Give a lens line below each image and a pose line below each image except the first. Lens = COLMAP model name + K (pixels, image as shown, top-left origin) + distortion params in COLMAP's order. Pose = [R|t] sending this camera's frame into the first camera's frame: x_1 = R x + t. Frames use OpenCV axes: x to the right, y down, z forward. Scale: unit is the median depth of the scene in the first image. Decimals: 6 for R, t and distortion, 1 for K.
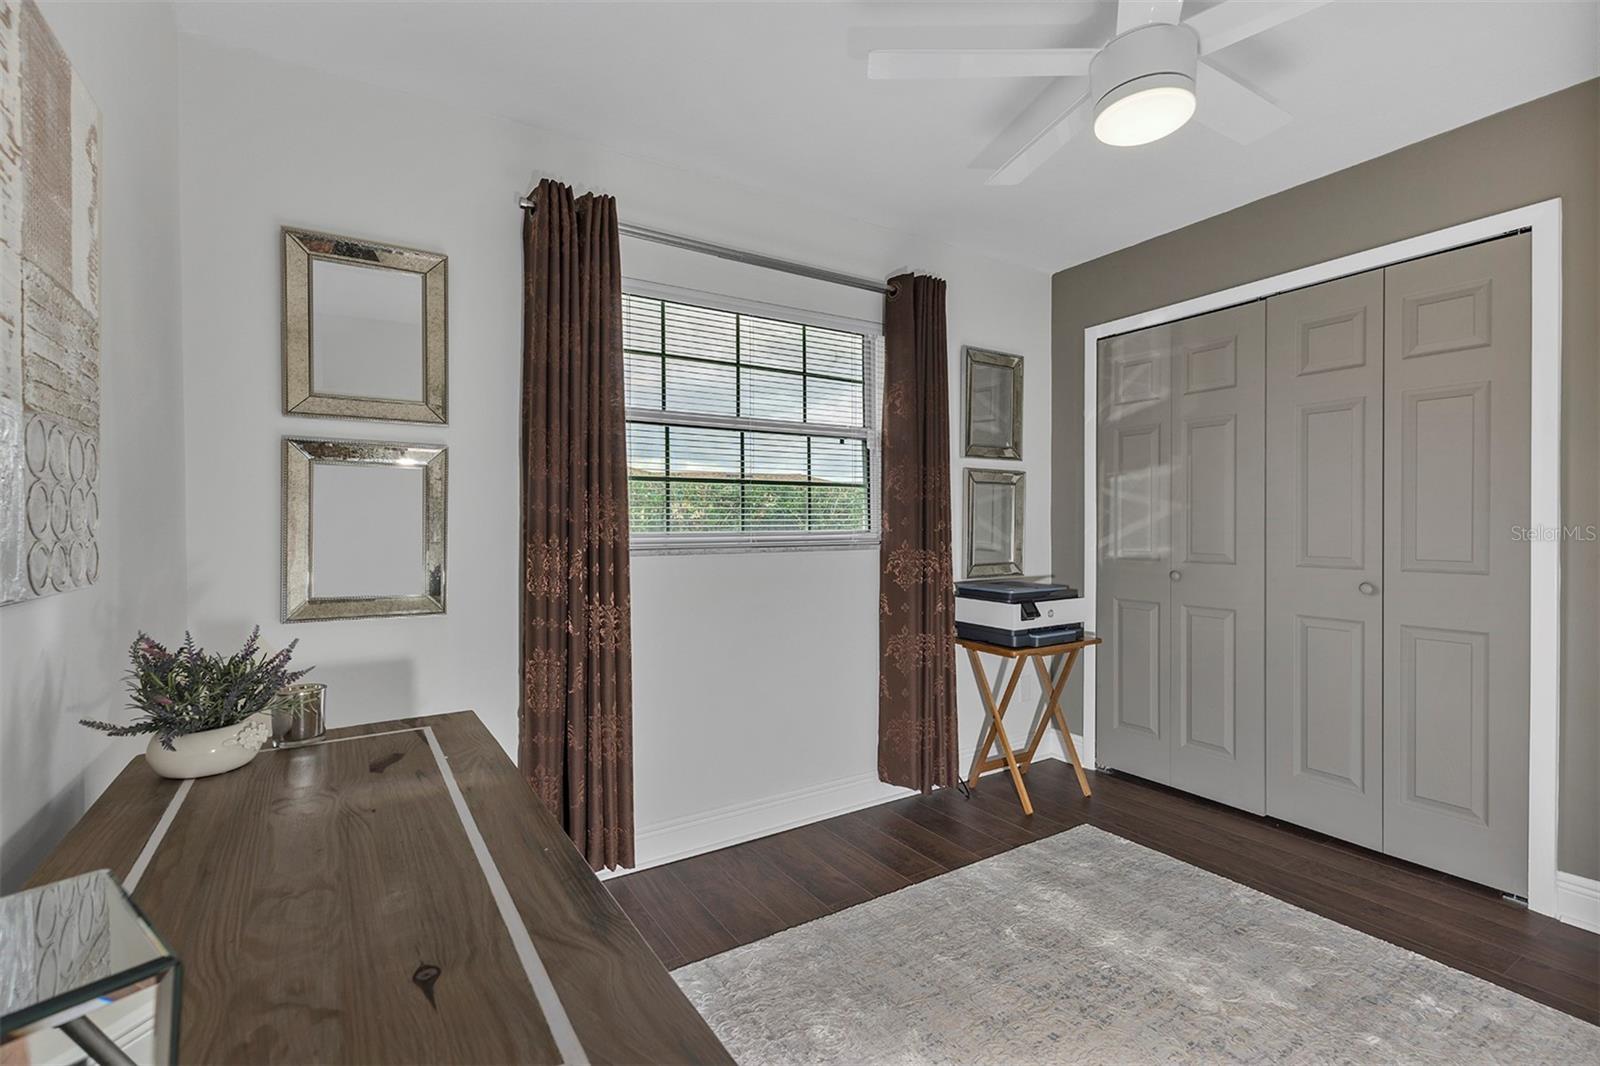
lens RADIAL K [[715.4, 0, 795.7], [0, 715.4, 526.4], [0, 0, 1]] dist [0.009135, 0.000219]
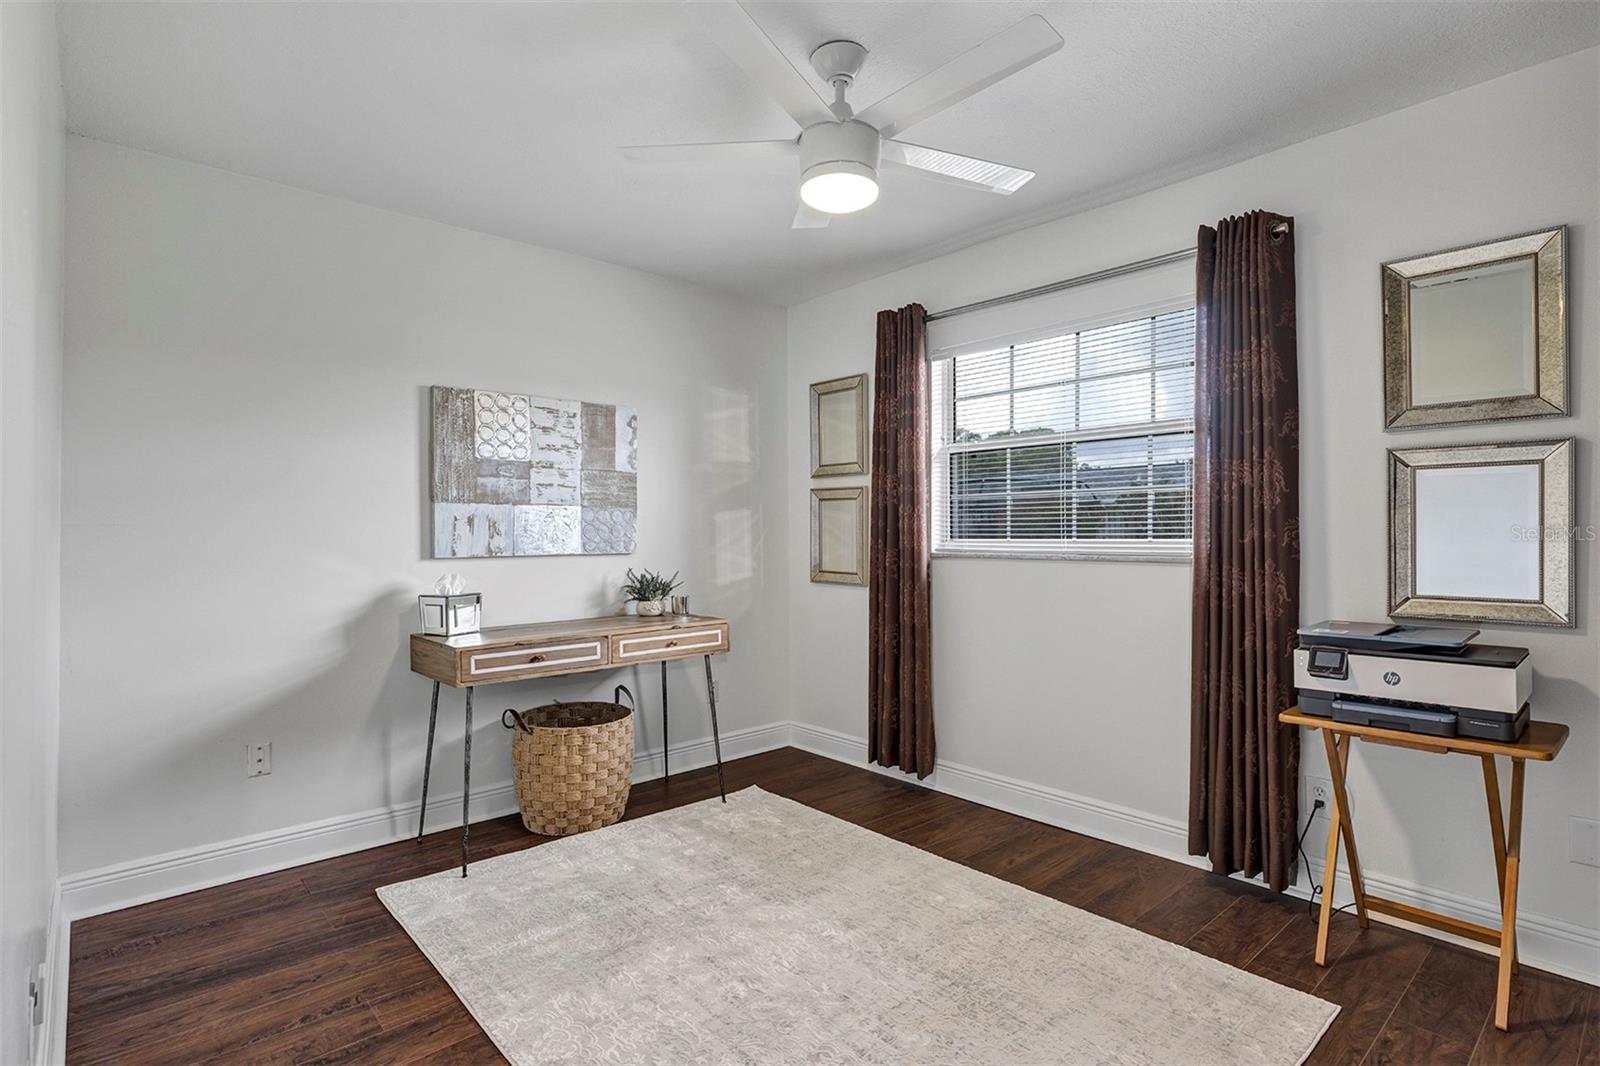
lens RADIAL K [[803.2, 0, 799.6], [0, 803.2, 533.3], [0, 0, 1]] dist [-0.004069, 0.001212]
pose [[0.180705, 0.005004, -0.983525, 1.074773], [0.002570, 0.999981, 0.005560, -0.011282], [0.983534, -0.003532, 0.180689, 0.415629]]
